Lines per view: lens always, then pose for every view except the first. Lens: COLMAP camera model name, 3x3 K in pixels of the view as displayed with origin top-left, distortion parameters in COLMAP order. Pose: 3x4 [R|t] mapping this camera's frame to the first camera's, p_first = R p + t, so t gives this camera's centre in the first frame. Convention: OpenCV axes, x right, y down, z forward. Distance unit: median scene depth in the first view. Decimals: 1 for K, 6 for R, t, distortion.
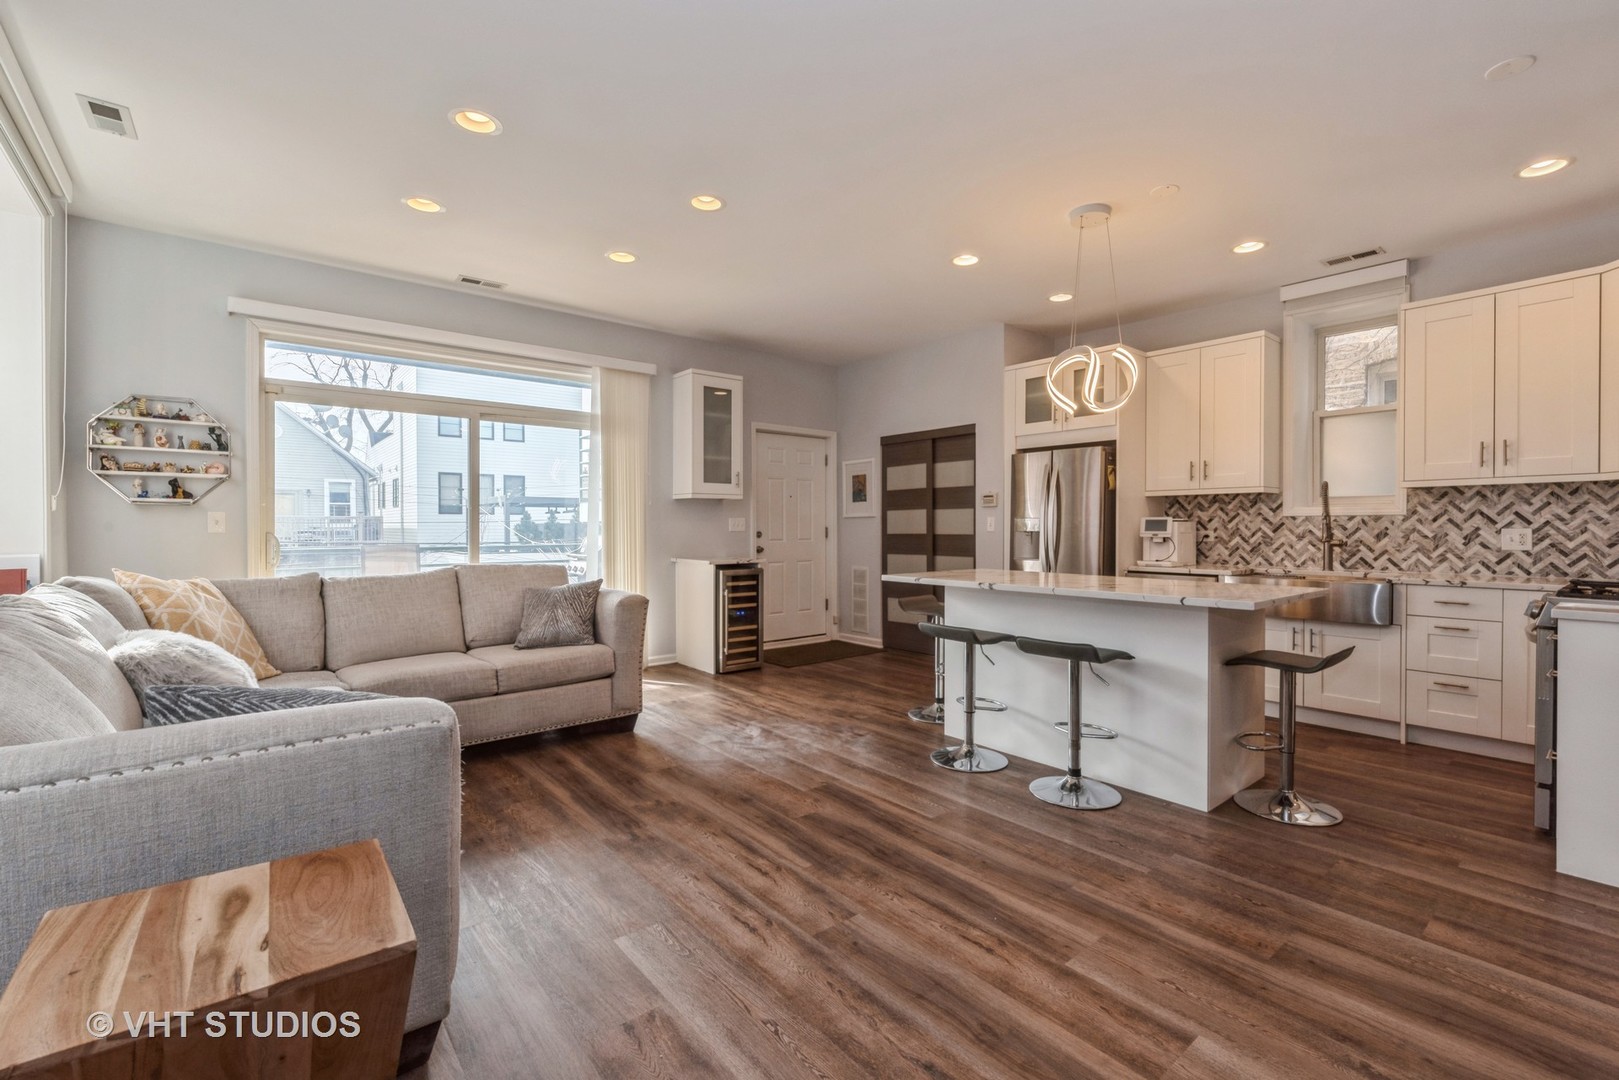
lens RADIAL K [[706.0, 0, 829.6], [0, 706.0, 529.2], [0, 0, 1]] dist [0.001030, 0.000348]
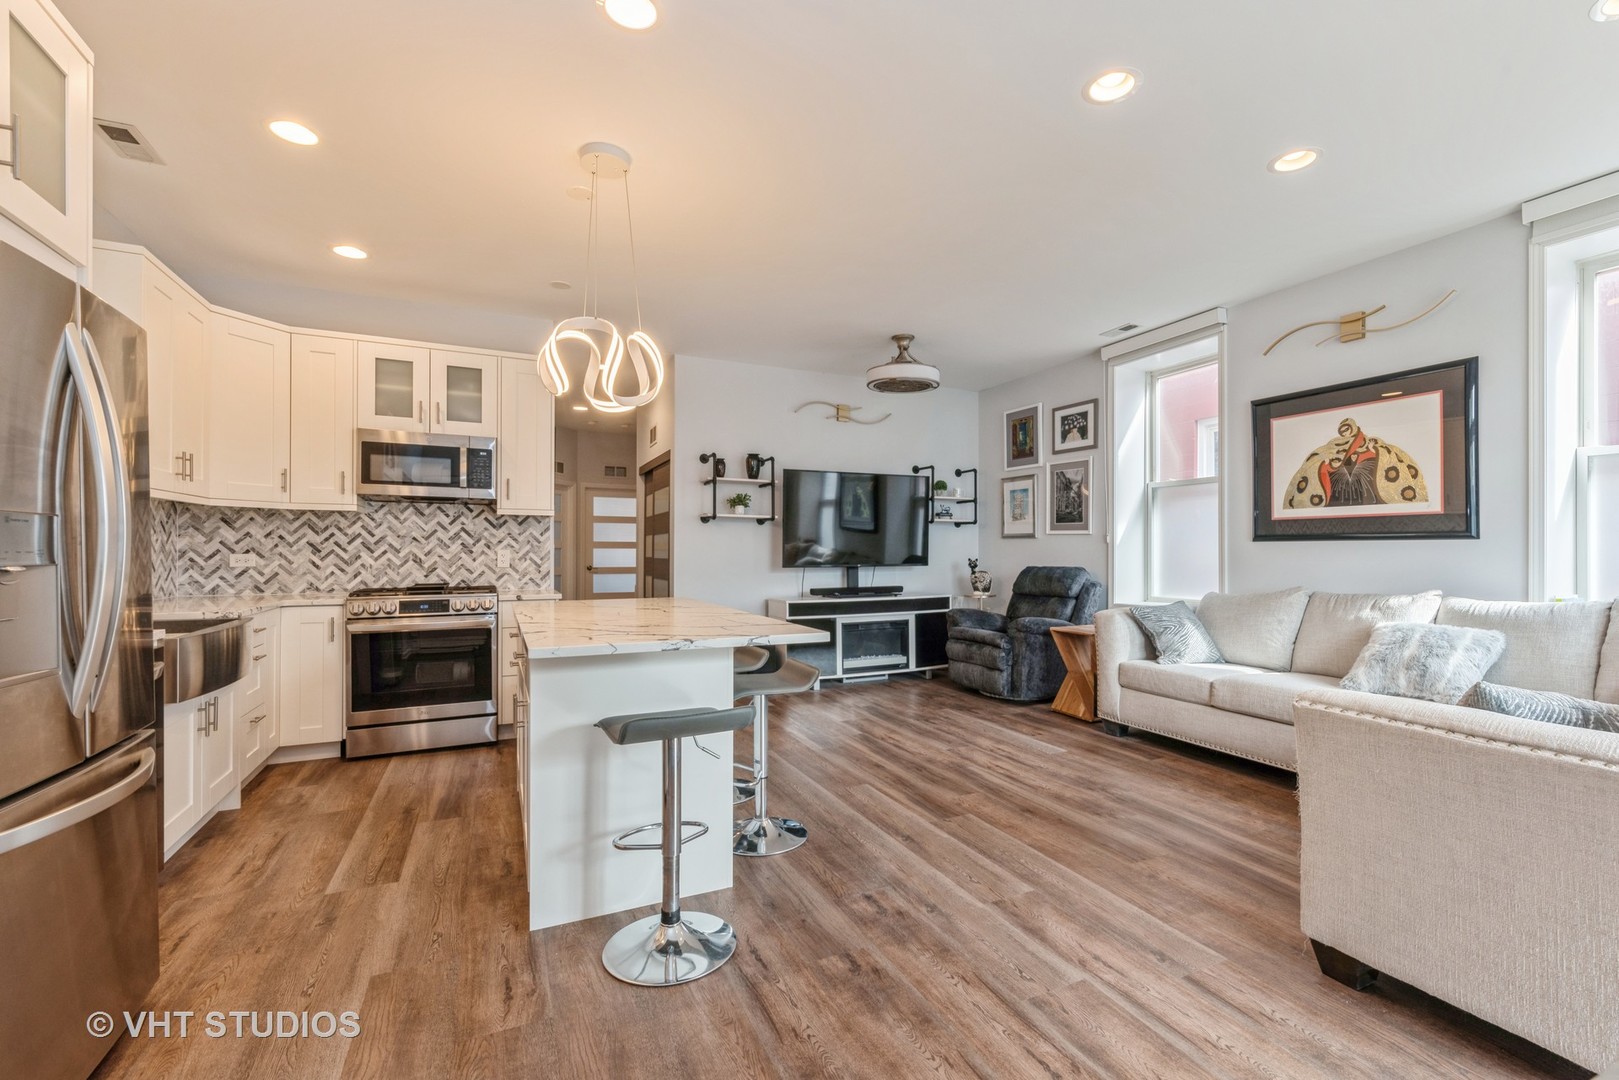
lens RADIAL K [[691.9, 0, 835.8], [0, 691.9, 552.9], [0, 0, 1]] dist [0.001896, 0.000134]
pose [[-0.969303, -0.002632, 0.245856, -0.069923], [-0.001222, 0.999982, 0.005887, -0.003723], [-0.245867, 0.005406, -0.969289, 1.511631]]
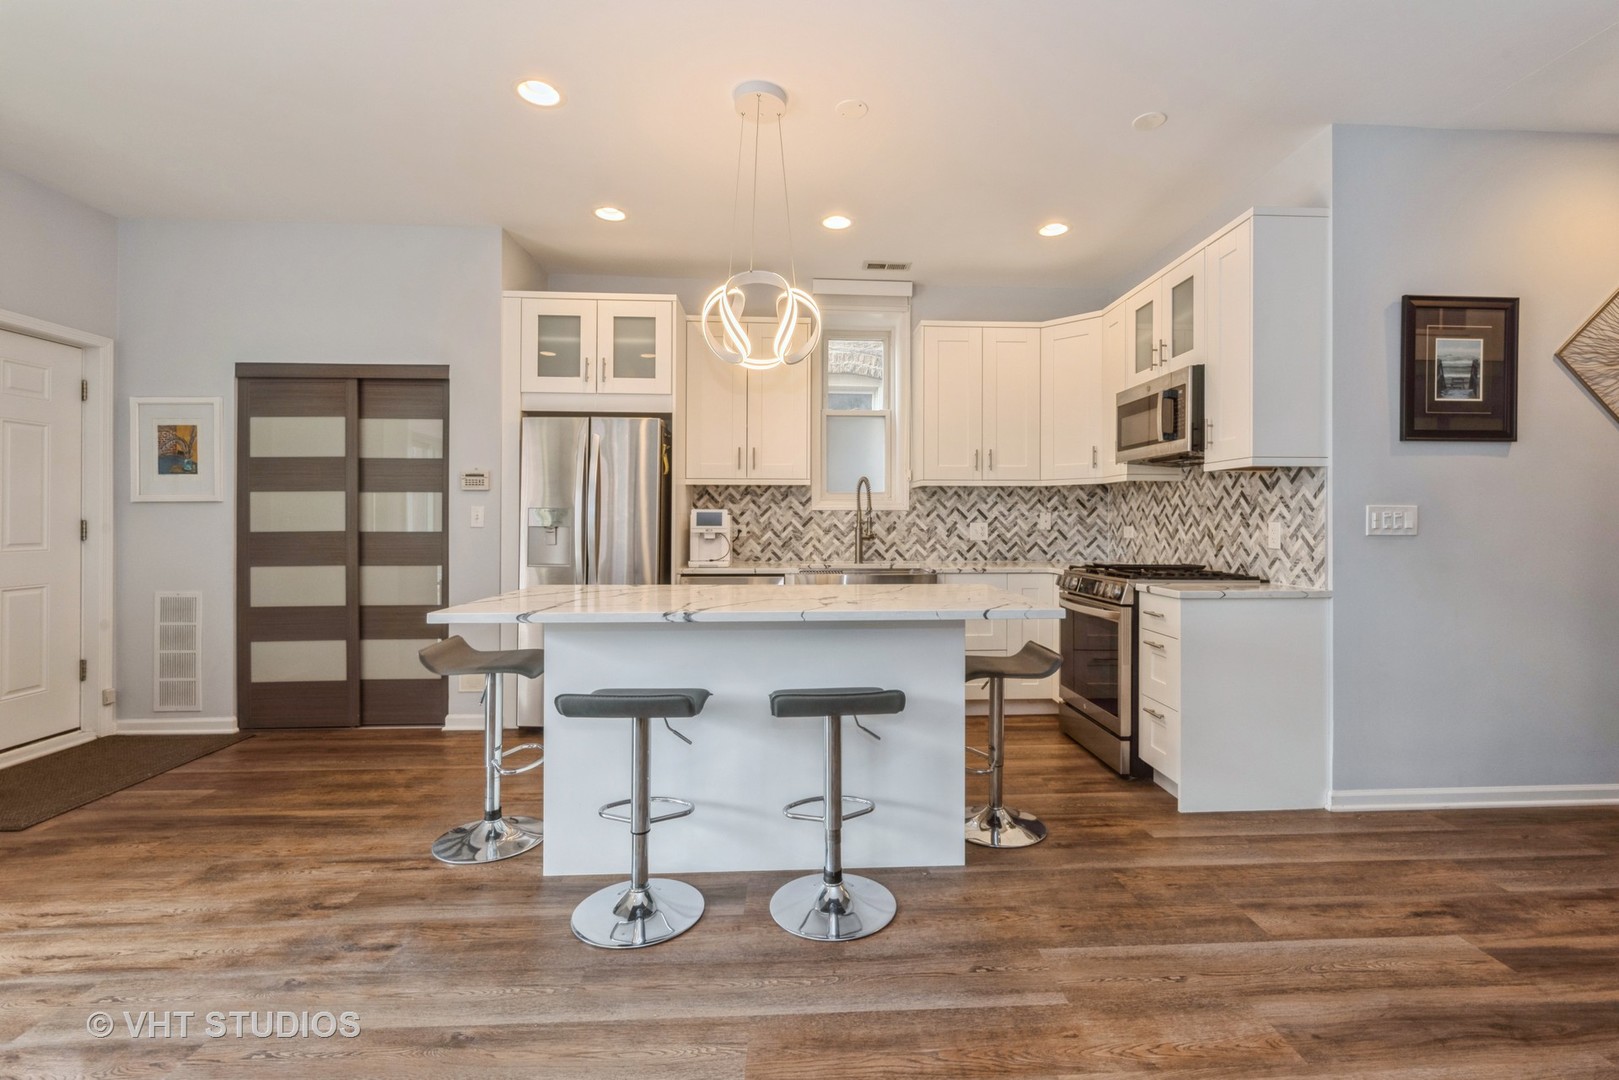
lens RADIAL K [[710.5, 0, 838.0], [0, 710.5, 518.1], [0, 0, 1]] dist [0.000628, -0.000280]
pose [[0.597898, 0.004837, 0.801557, -0.158797], [0.000611, 0.999979, -0.006490, -0.001032], [-0.801572, 0.004370, 0.597883, 0.438296]]
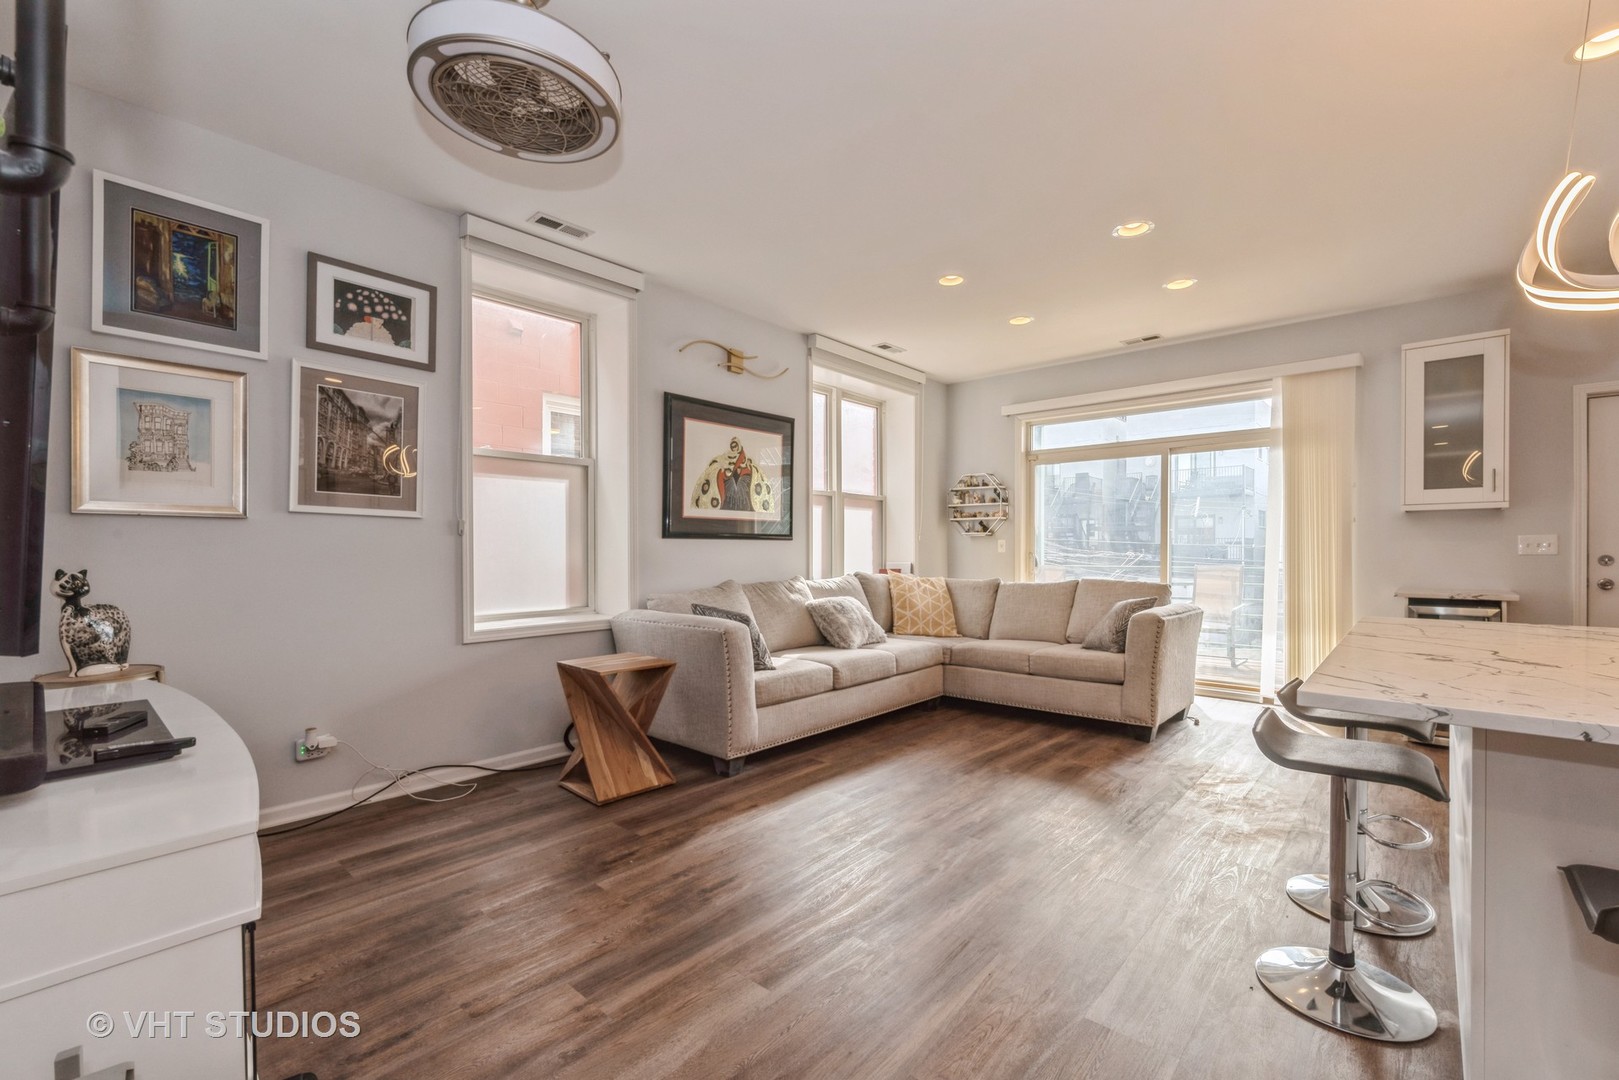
lens RADIAL K [[691.9, 0, 835.8], [0, 691.9, 552.9], [0, 0, 1]] dist [0.001896, 0.000134]
pose [[0.161760, 0.003258, -0.986825, 0.647288], [-0.003490, 0.999990, 0.002729, 0.002716], [0.986824, 0.003003, 0.161770, 0.366427]]
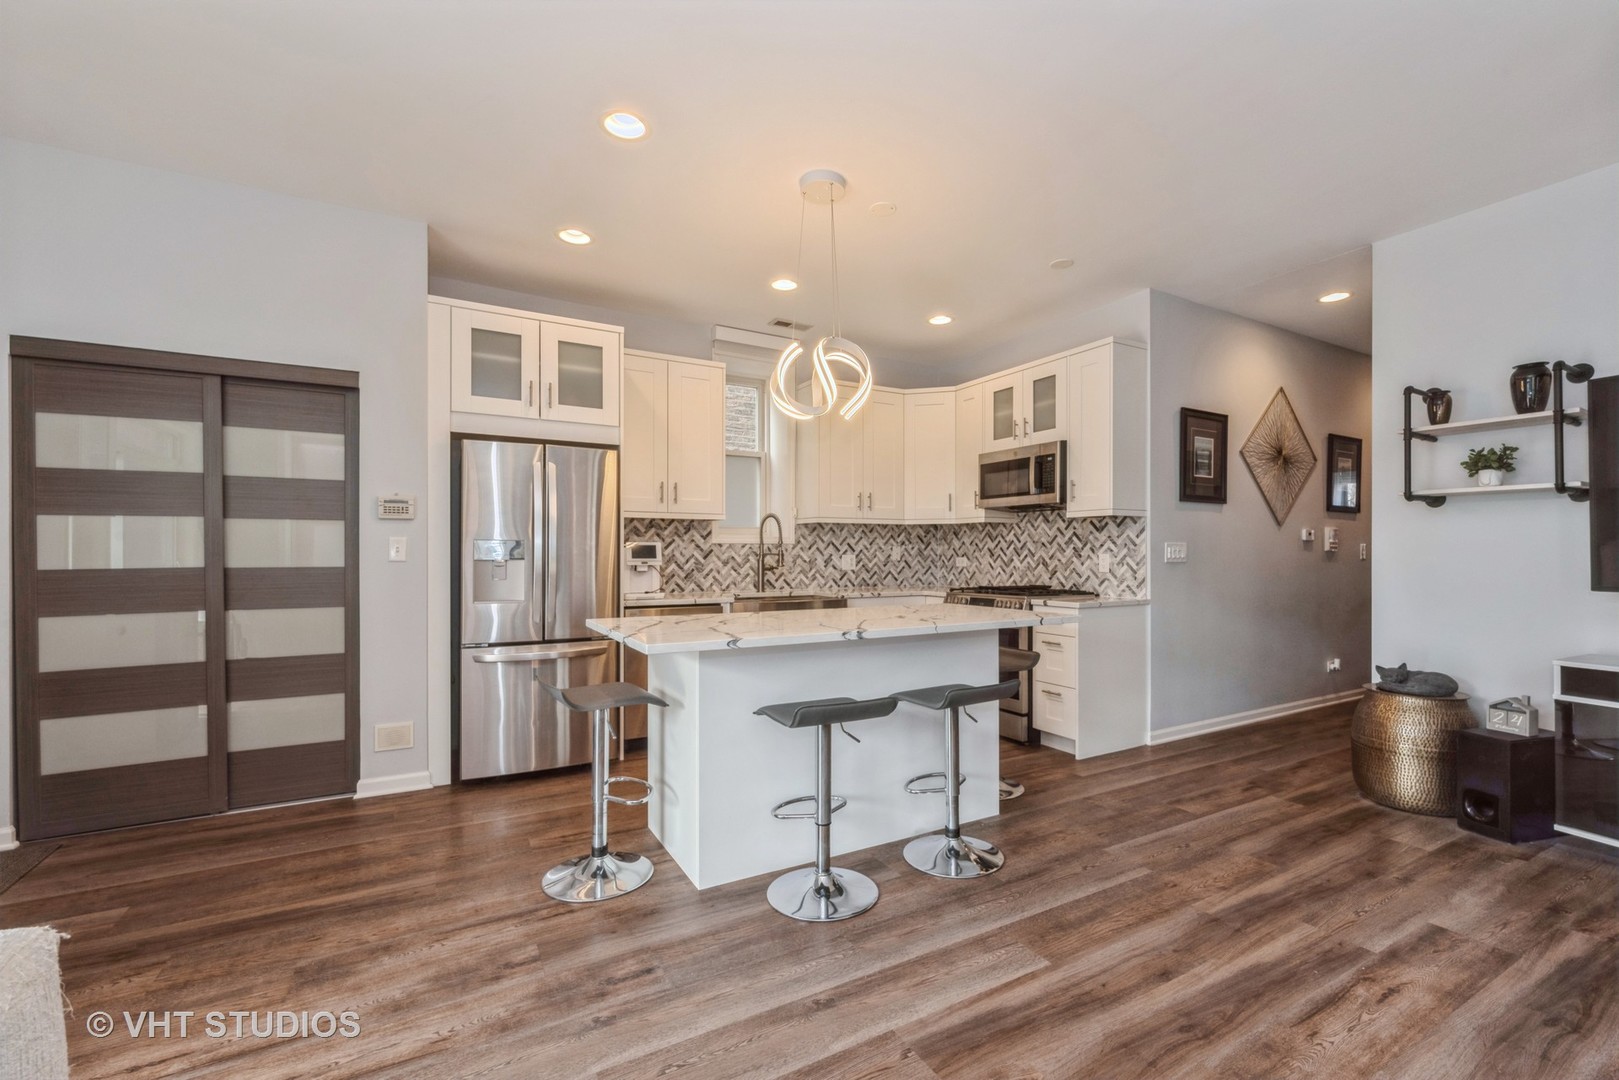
lens RADIAL K [[691.9, 0, 835.8], [0, 691.9, 552.9], [0, 0, 1]] dist [0.001896, 0.000134]
pose [[0.170353, 0.001469, 0.985382, -0.398990], [0.002853, 0.999994, -0.001984, -0.001868], [-0.985379, 0.003150, 0.170348, 0.753866]]
